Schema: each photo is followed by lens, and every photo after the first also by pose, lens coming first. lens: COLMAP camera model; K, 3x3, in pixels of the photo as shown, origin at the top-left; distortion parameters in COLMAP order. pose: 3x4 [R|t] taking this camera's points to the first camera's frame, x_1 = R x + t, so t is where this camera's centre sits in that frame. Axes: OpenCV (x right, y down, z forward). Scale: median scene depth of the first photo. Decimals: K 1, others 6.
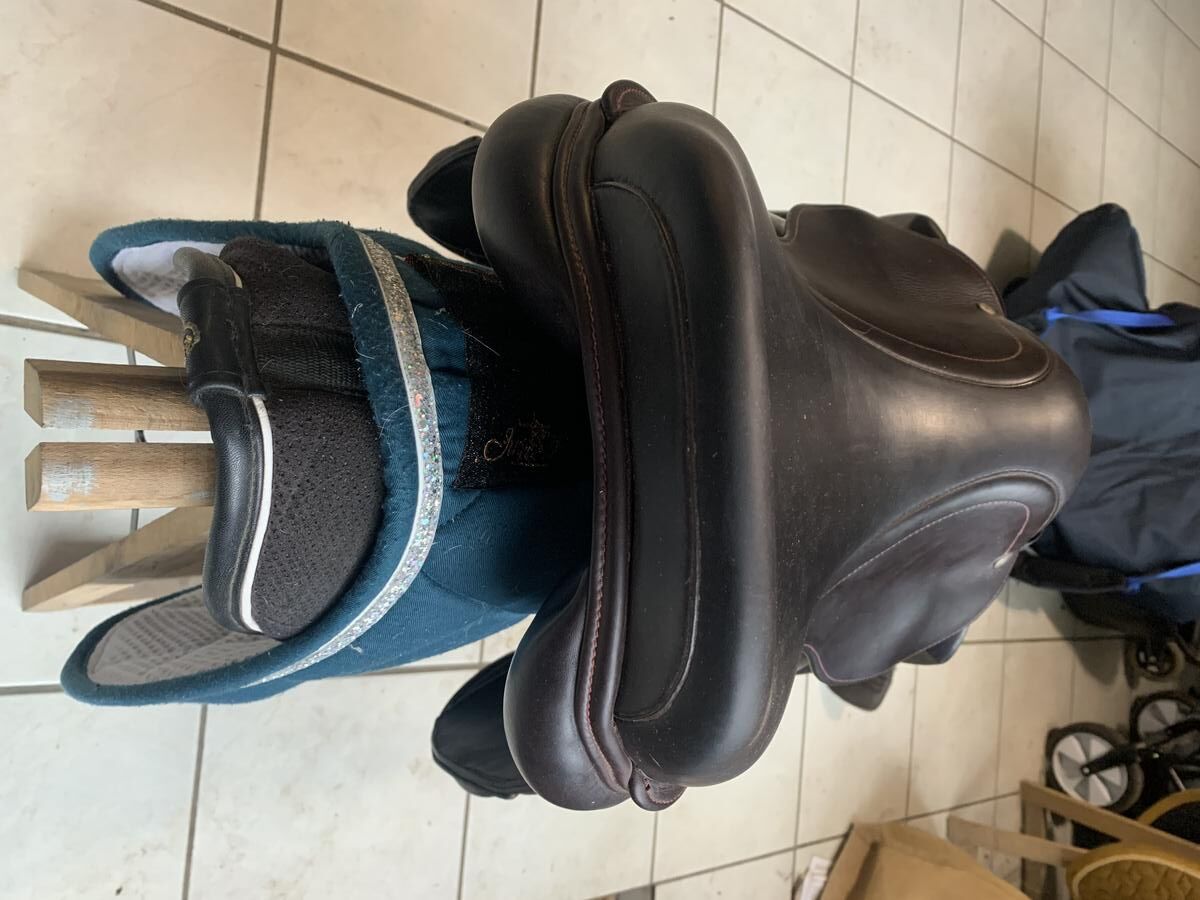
lens RADIAL K [[928.1, 0, 600.0], [0, 928.1, 450.0], [0, 0, 1]] dist [0.005940, -0.002437]
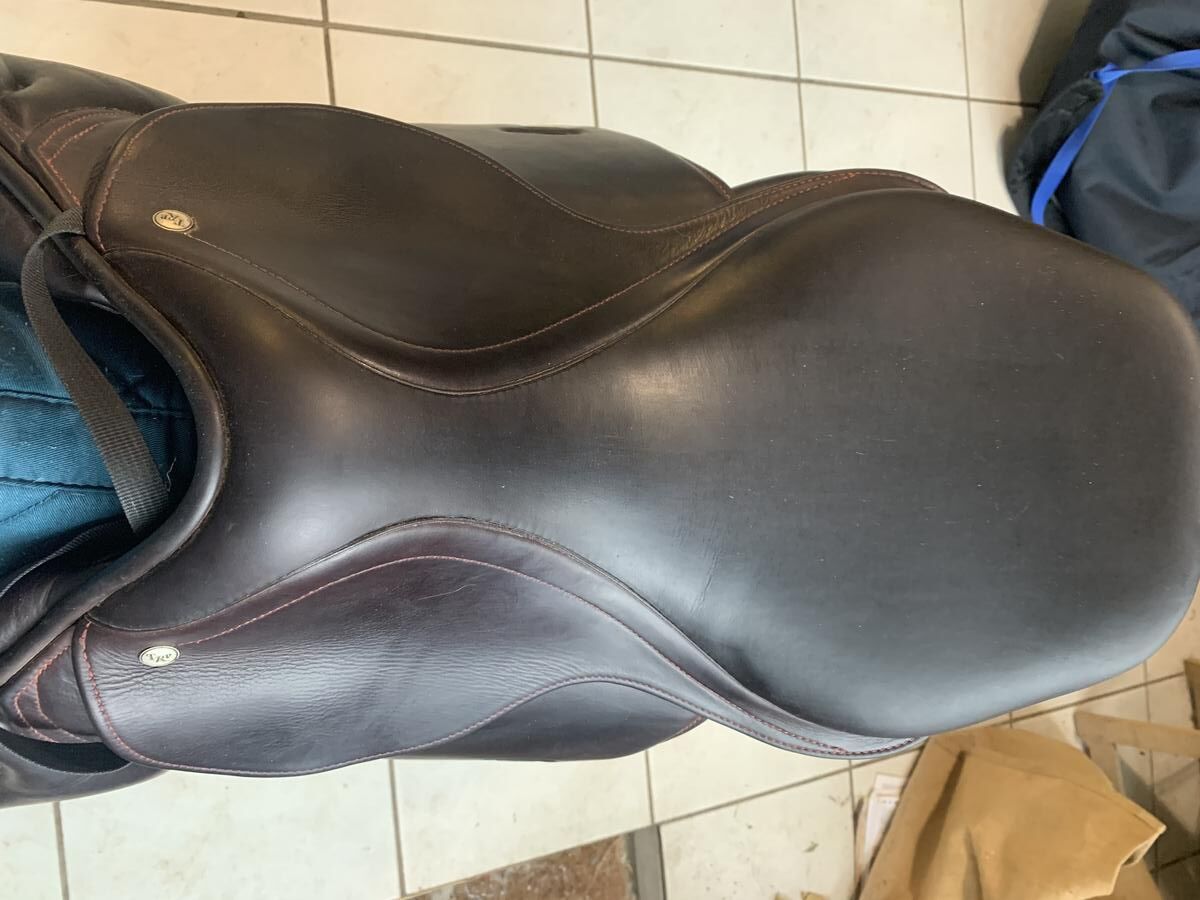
lens RADIAL K [[928.1, 0, 600.0], [0, 928.1, 450.0], [0, 0, 1]] dist [0.005940, -0.002437]
pose [[0.956221, -0.163134, -0.242960, 0.239987], [0.180991, 0.982059, 0.052932, 0.048132], [0.229966, -0.094588, 0.968591, 0.132781]]
